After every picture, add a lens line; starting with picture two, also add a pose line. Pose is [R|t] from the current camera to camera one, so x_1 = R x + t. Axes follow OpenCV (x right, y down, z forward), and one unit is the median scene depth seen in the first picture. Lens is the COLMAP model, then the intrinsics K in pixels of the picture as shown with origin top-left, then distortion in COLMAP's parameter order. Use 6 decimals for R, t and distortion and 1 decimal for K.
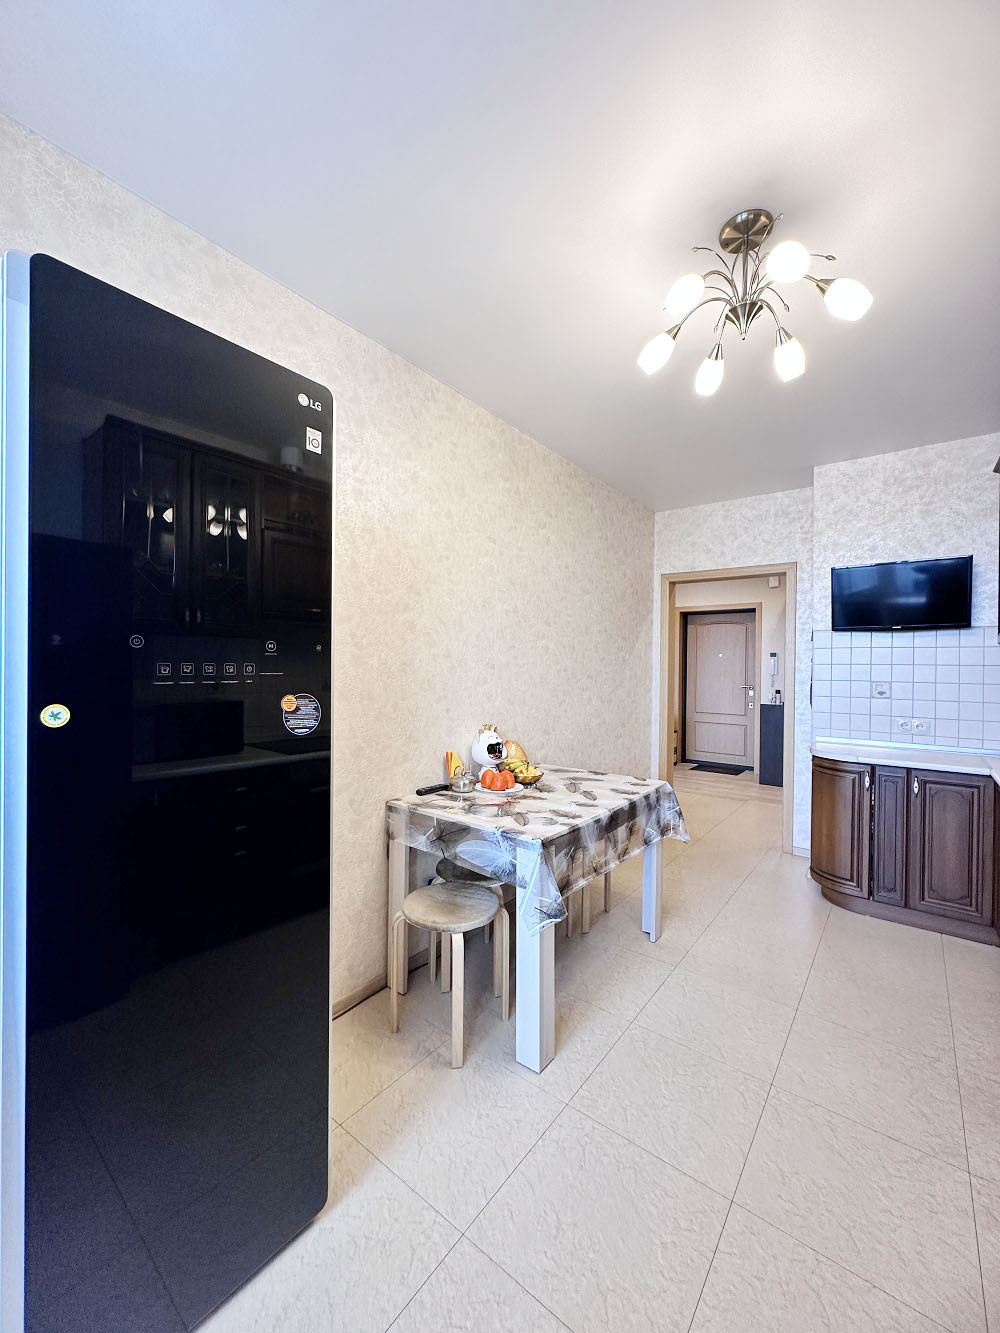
lens RADIAL K [[530.1, 0, 499.2], [0, 530.1, 668.0], [0, 0, 1]] dist [-0.001698, 0.000546]
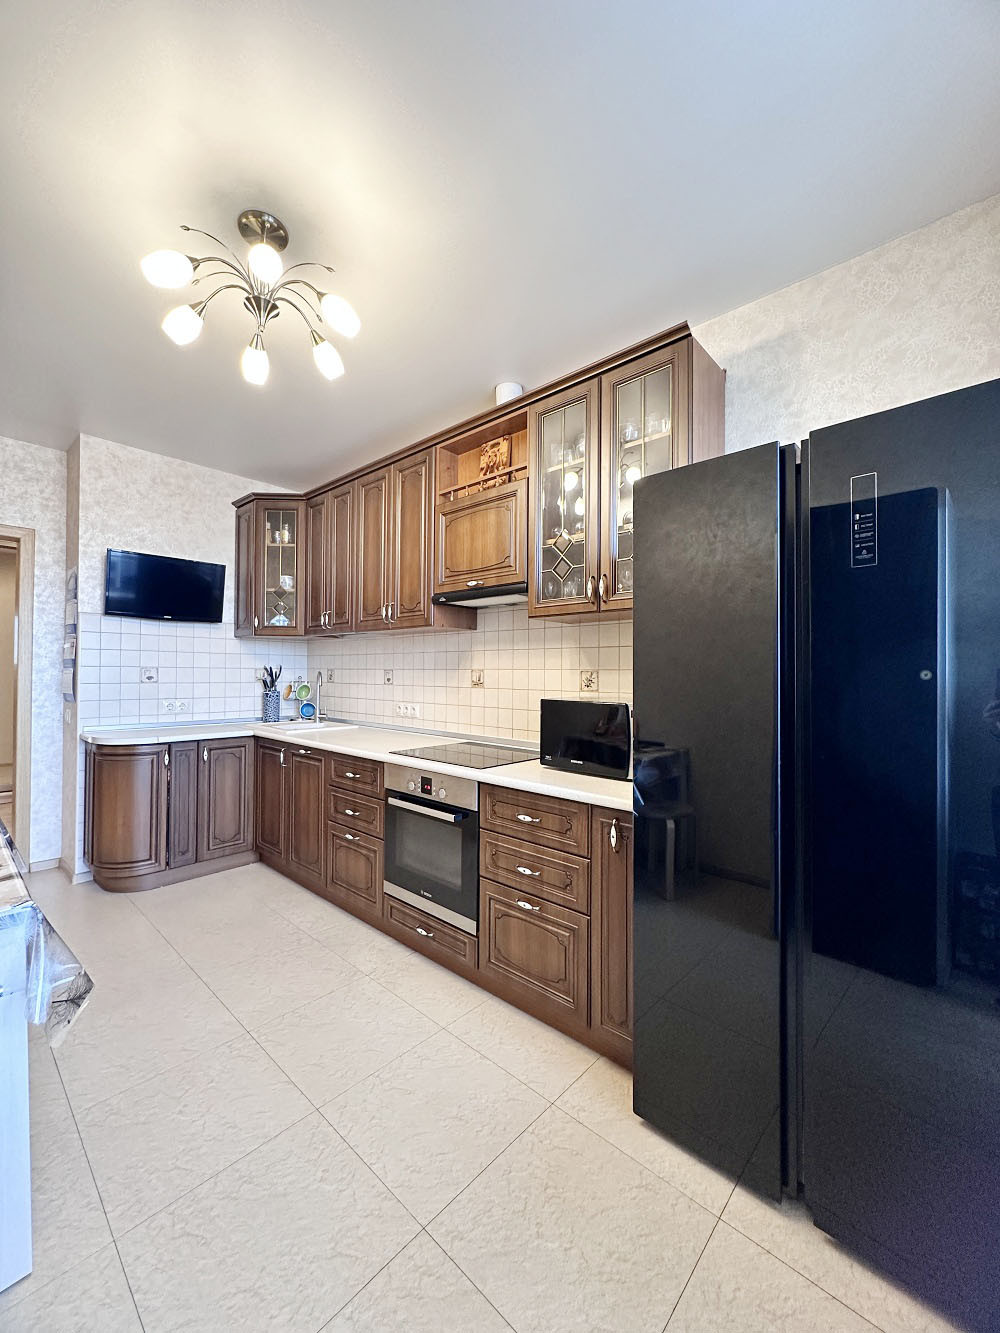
lens RADIAL K [[530.1, 0, 499.2], [0, 530.1, 668.0], [0, 0, 1]] dist [-0.001698, 0.000546]
pose [[0.086396, -0.001001, 0.996260, -0.329965], [-0.002874, 0.999995, 0.001254, 0.029587], [-0.996257, -0.002971, 0.086393, 0.259297]]
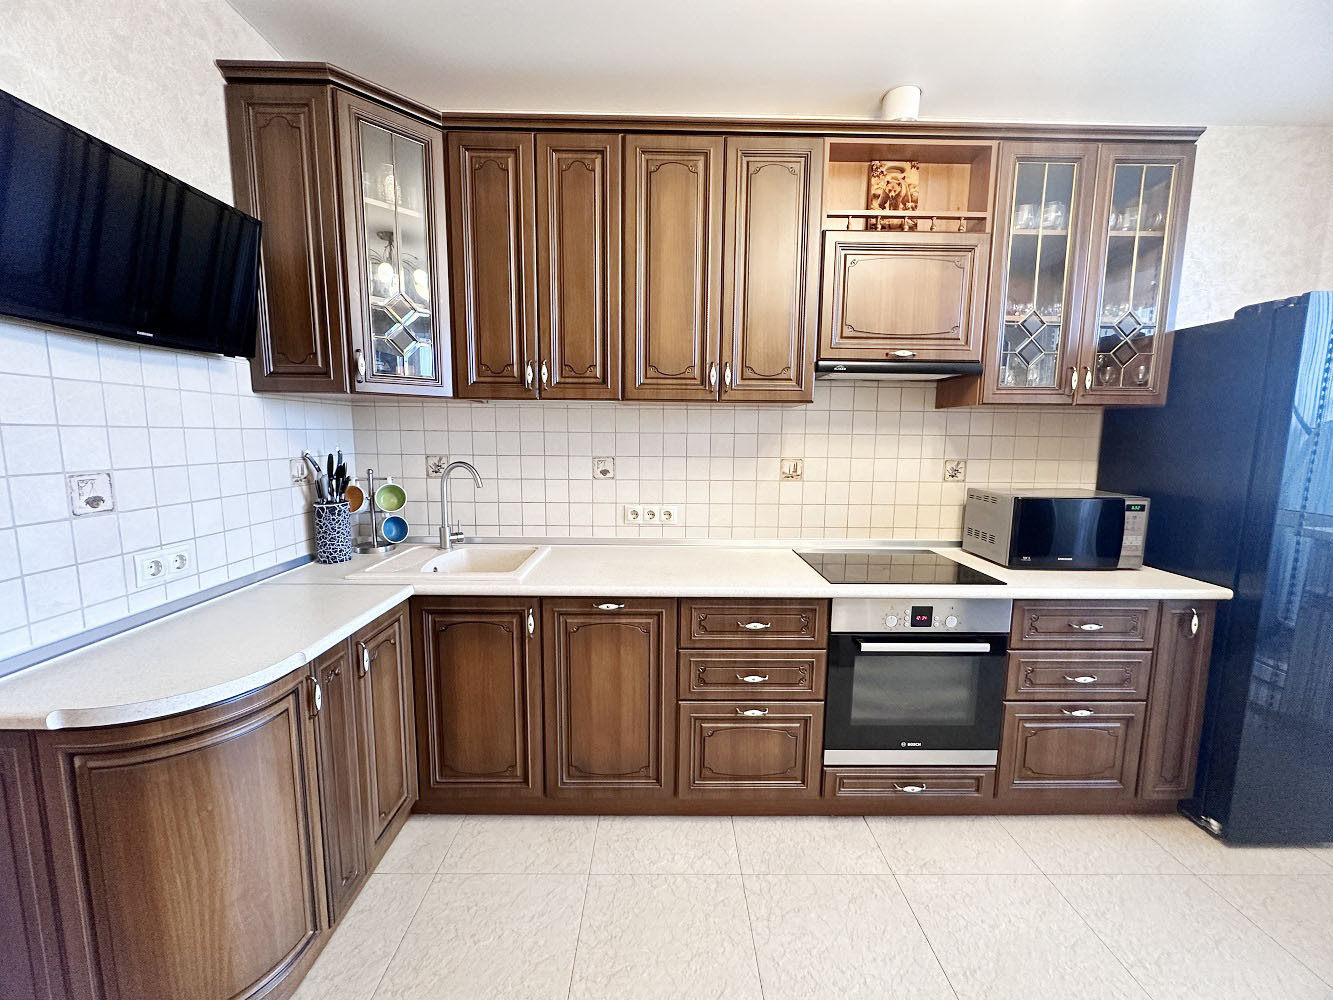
lens RADIAL K [[530.1, 0, 667.8], [0, 530.1, 500.3], [0, 0, 1]] dist [-0.001698, 0.000546]
pose [[-0.617960, -0.115537, 0.777674, 0.203690], [-0.012431, 0.990455, 0.137272, -0.013604], [-0.786112, 0.075161, -0.613498, 1.102885]]
